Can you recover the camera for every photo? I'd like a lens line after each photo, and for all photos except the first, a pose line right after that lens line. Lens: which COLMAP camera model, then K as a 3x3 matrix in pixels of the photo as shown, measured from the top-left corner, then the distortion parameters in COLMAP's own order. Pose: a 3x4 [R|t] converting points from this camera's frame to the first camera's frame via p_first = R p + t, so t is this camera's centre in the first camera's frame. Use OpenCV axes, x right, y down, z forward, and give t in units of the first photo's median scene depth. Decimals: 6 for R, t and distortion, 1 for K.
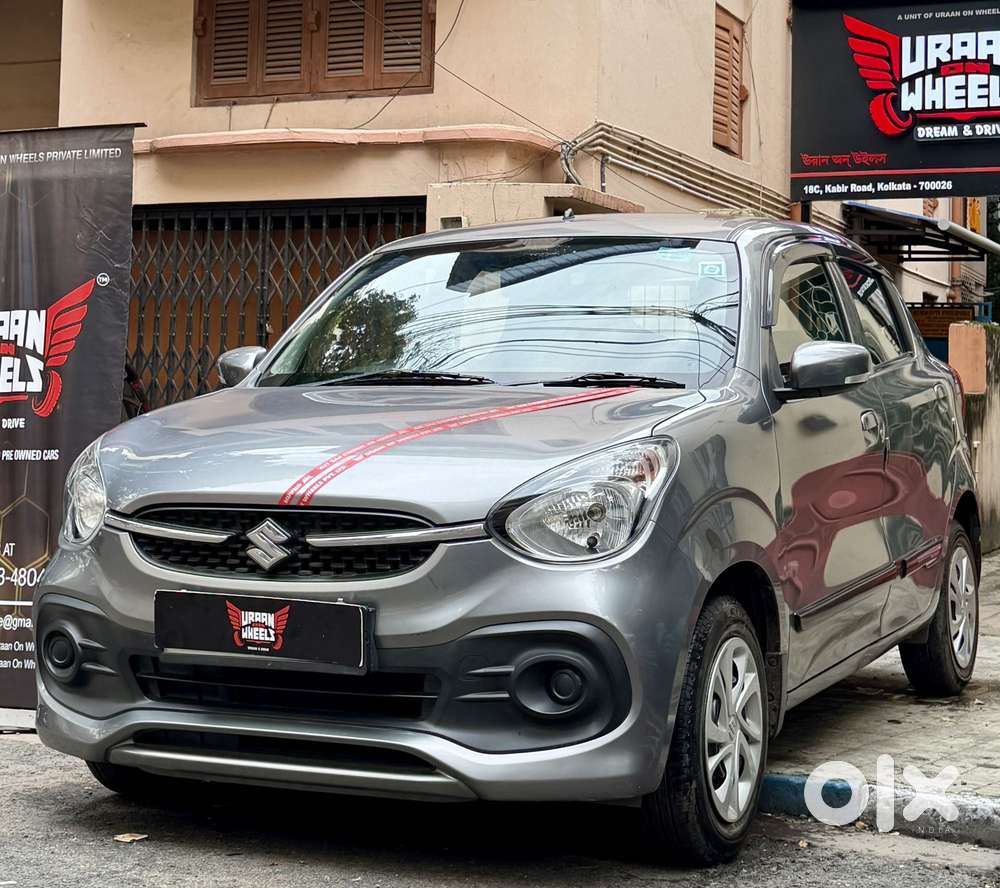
lens RADIAL K [[1983.1, 0, 477.6], [0, 1983.1, 225.7], [0, 0, 1]] dist [0.180781, -0.446474]
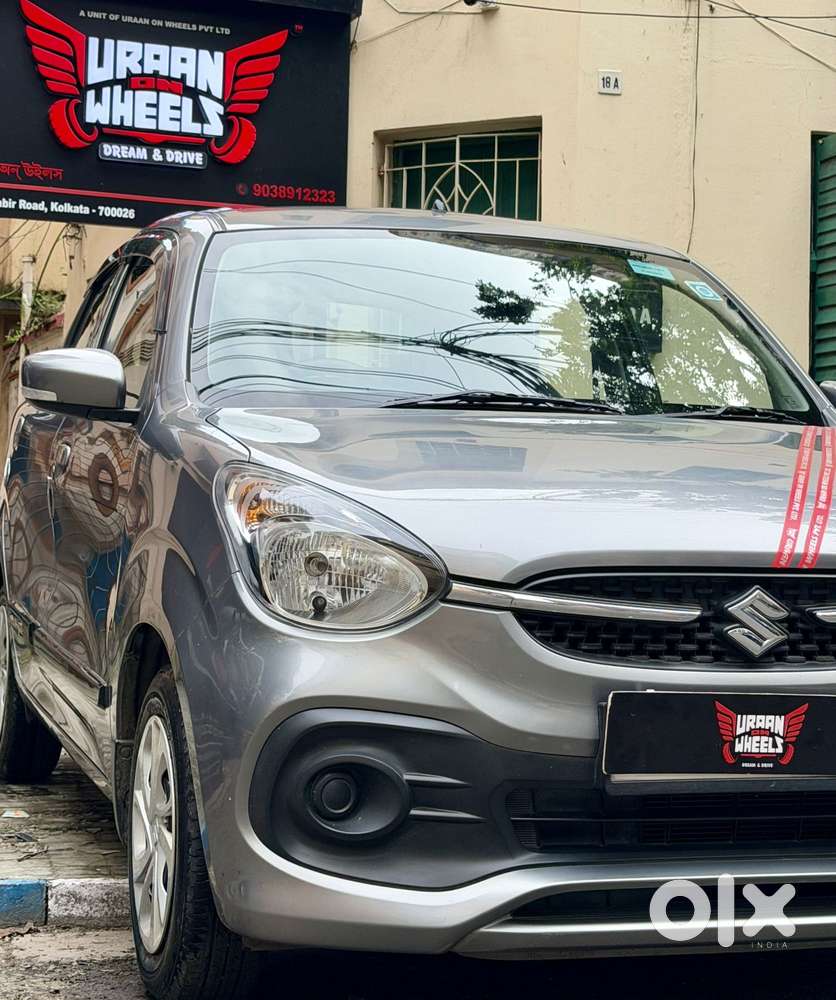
lens RADIAL K [[2087.6, 0, 461.1], [0, 2087.6, 392.1], [0, 0, 1]] dist [0.096657, 0.186886]
pose [[0.712789, 0.048275, 0.699715, -0.482761], [-0.083180, 0.996406, 0.015989, 0.049685], [-0.696429, -0.069600, 0.714243, 0.363346]]
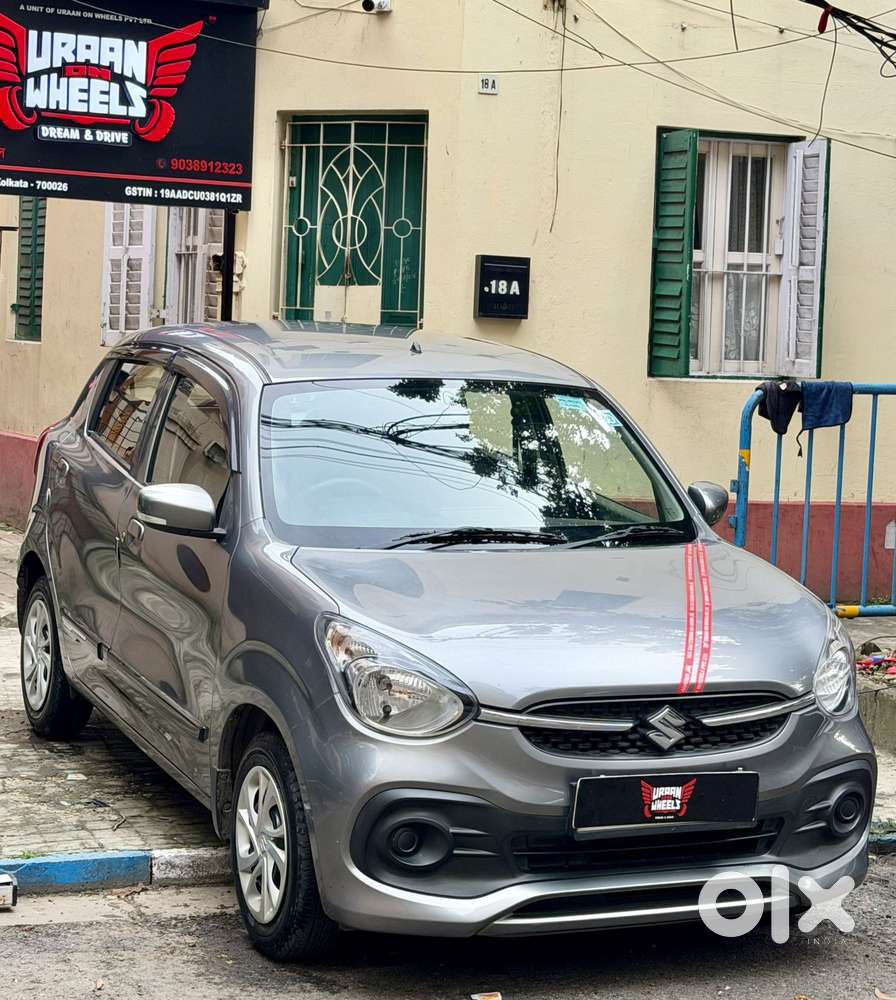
lens RADIAL K [[2208.2, 0, 477.5], [0, 2208.2, 355.0], [0, 0, 1]] dist [0.157931, -0.239818]
pose [[0.630620, -0.009238, 0.776037, -0.787714], [-0.110989, 0.988577, 0.101960, -0.116065], [-0.768114, -0.150430, 0.622392, 0.214001]]
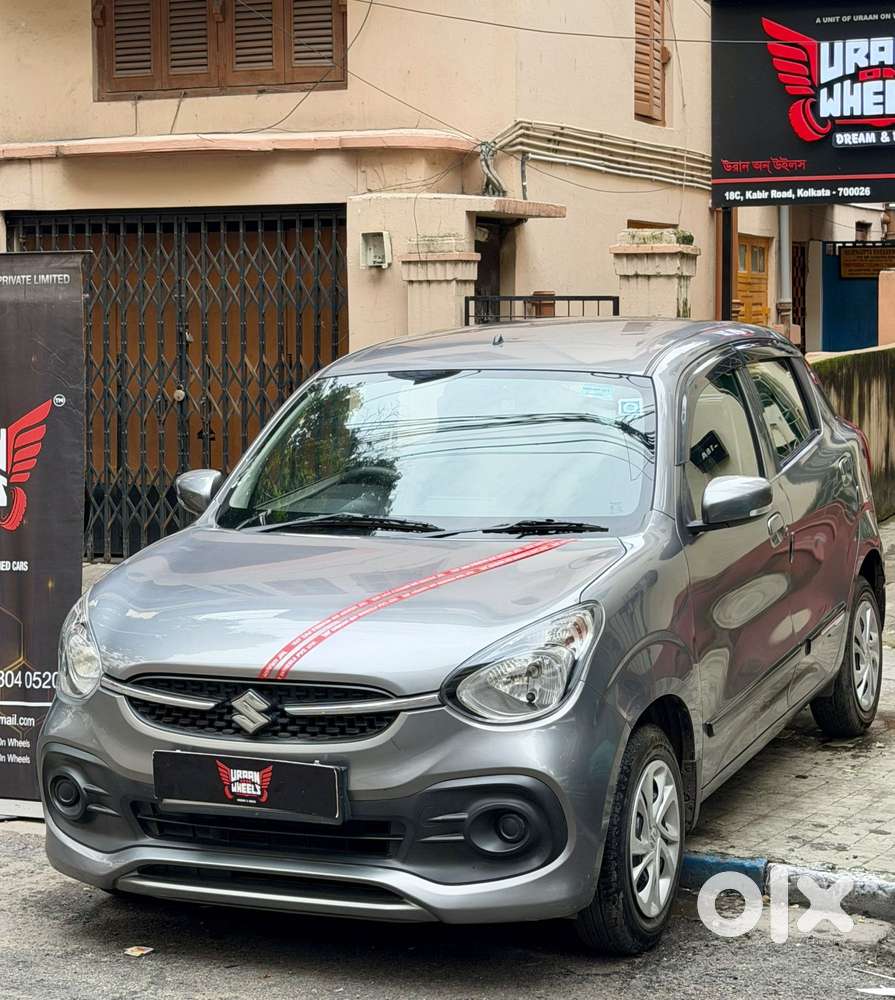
lens RADIAL K [[2208.2, 0, 477.0], [0, 2208.2, 355.0], [0, 0, 1]] dist [0.157931, -0.239818]
pose [[0.998631, -0.032725, 0.040809, -0.013453], [0.027183, 0.991187, 0.129650, -0.140199], [-0.044692, -0.128363, 0.990720, -0.170243]]
